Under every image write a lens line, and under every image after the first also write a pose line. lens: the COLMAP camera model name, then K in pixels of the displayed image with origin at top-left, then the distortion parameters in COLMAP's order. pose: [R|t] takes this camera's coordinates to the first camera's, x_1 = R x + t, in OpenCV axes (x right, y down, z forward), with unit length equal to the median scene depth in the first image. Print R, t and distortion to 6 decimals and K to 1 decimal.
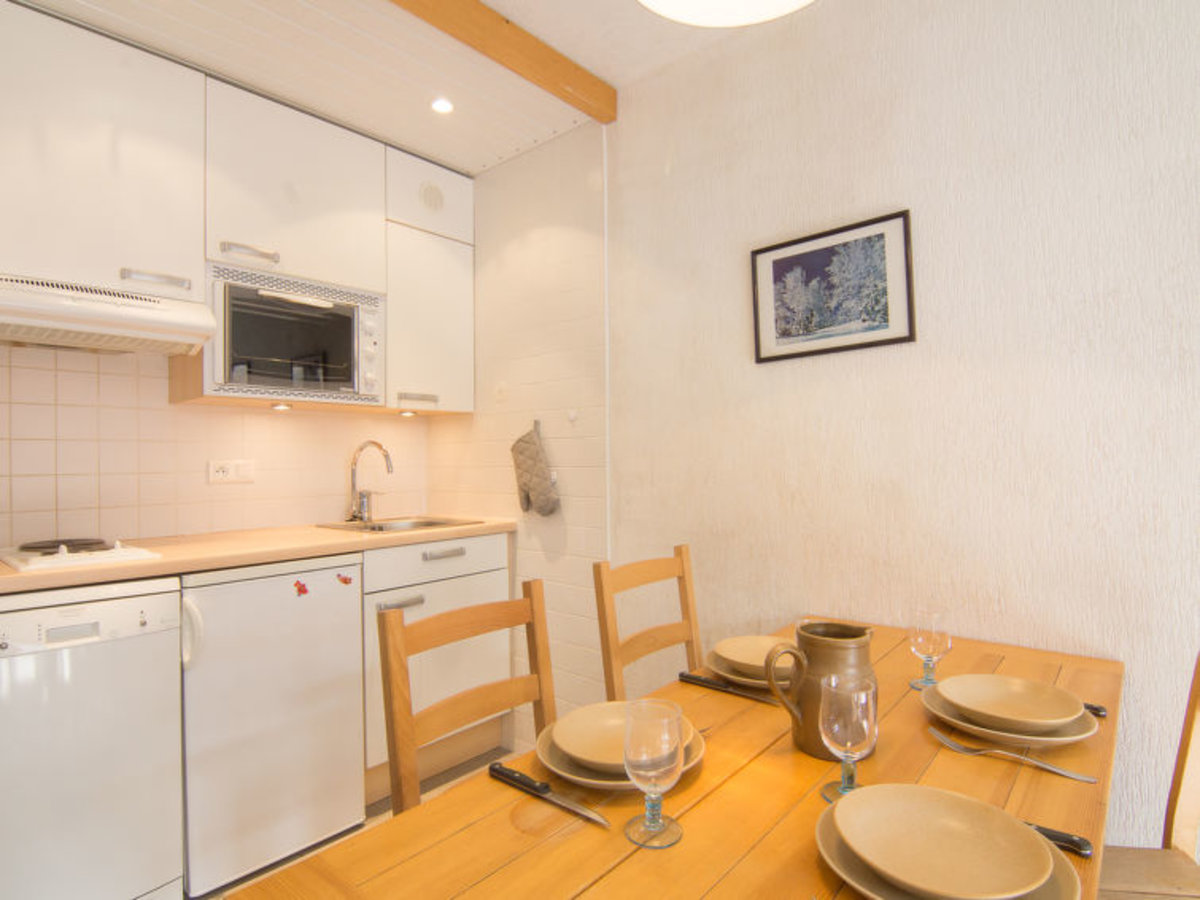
lens RADIAL K [[648.5, 0, 596.2], [0, 648.5, 452.6], [0, 0, 1]] dist [0.016253, -0.026521]
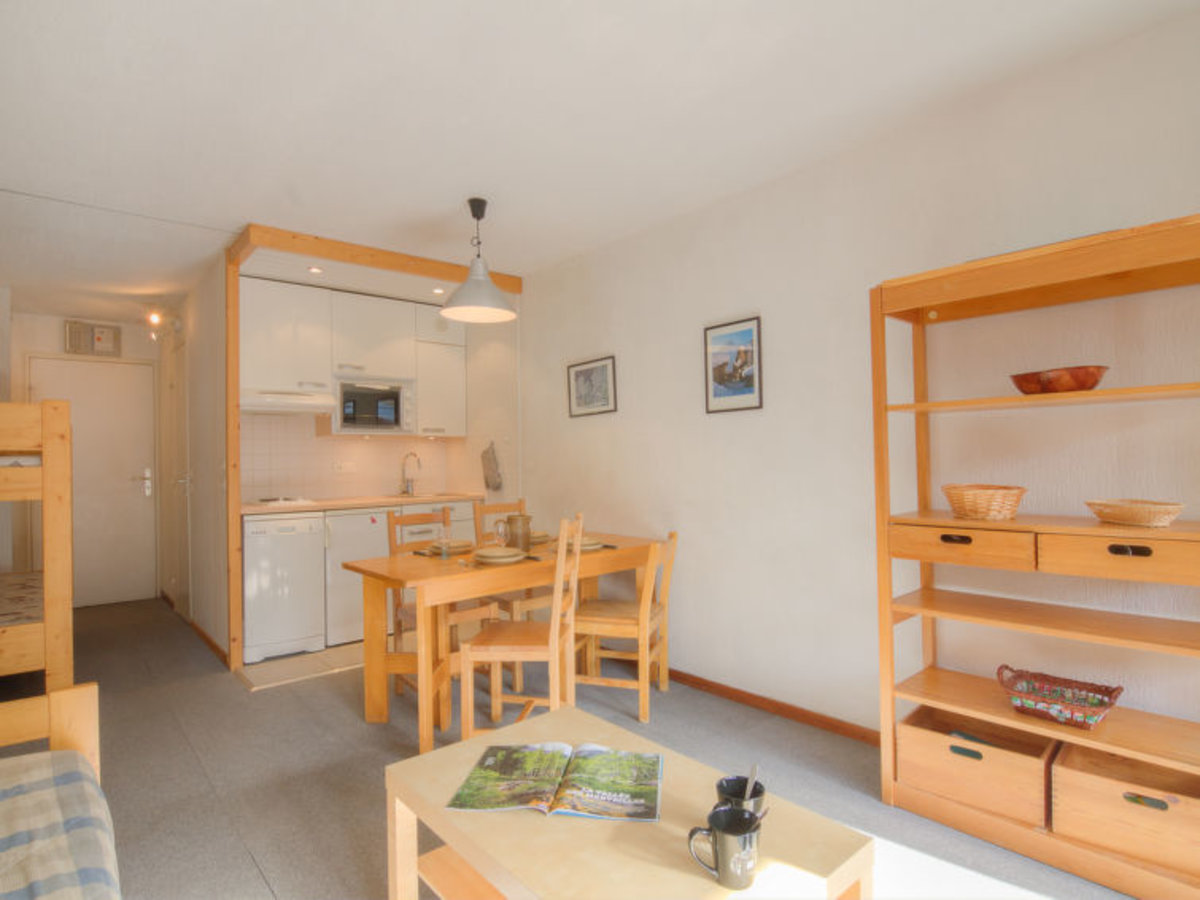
lens RADIAL K [[648.5, 0, 596.2], [0, 648.5, 452.6], [0, 0, 1]] dist [0.016253, -0.026521]
pose [[0.989660, -0.005401, -0.143330, 0.573784], [0.005746, 0.999982, 0.001990, -0.022342], [0.143316, -0.002793, 0.989673, -1.007909]]
